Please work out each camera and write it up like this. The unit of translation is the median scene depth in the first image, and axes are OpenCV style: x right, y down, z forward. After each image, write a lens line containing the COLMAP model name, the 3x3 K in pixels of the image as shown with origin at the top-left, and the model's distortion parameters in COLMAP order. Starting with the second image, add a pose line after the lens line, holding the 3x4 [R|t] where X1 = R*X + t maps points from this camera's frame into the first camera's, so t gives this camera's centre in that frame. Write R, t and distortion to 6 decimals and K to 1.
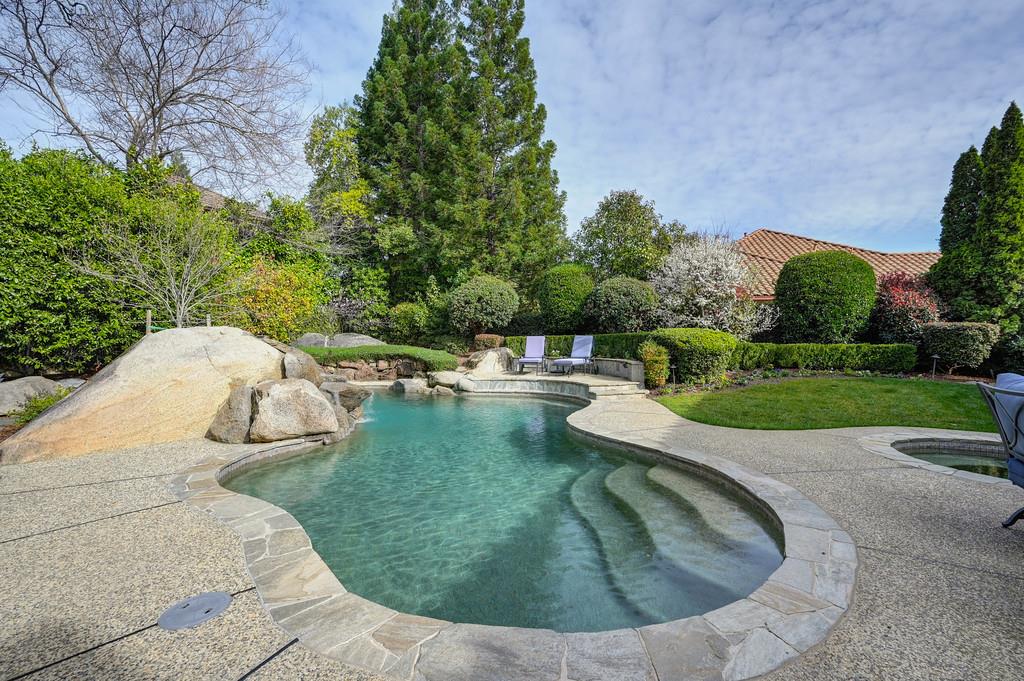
lens RADIAL K [[431.0, 0, 516.9], [0, 431.0, 343.8], [0, 0, 1]] dist [-0.000217, -0.000256]
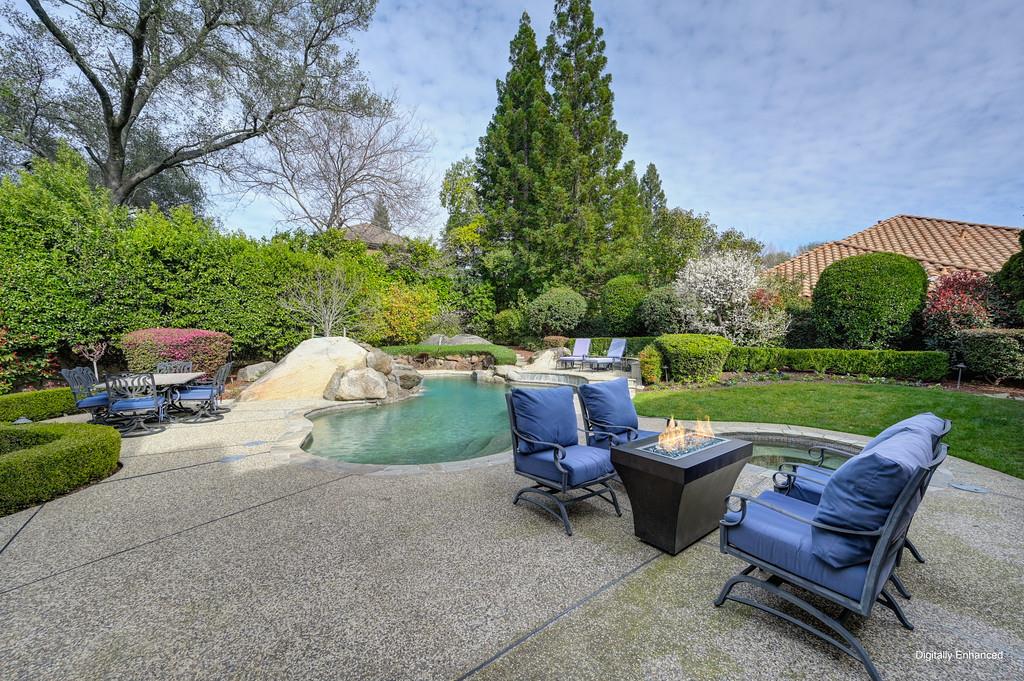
lens RADIAL K [[403.8, 0, 515.9], [0, 403.8, 345.1], [0, 0, 1]] dist [-0.001987, -0.000768]
pose [[0.930447, 0.012238, -0.366223, 0.319498], [-0.006281, 0.999828, 0.017454, -0.020036], [0.366374, -0.013939, 0.930363, -0.148826]]
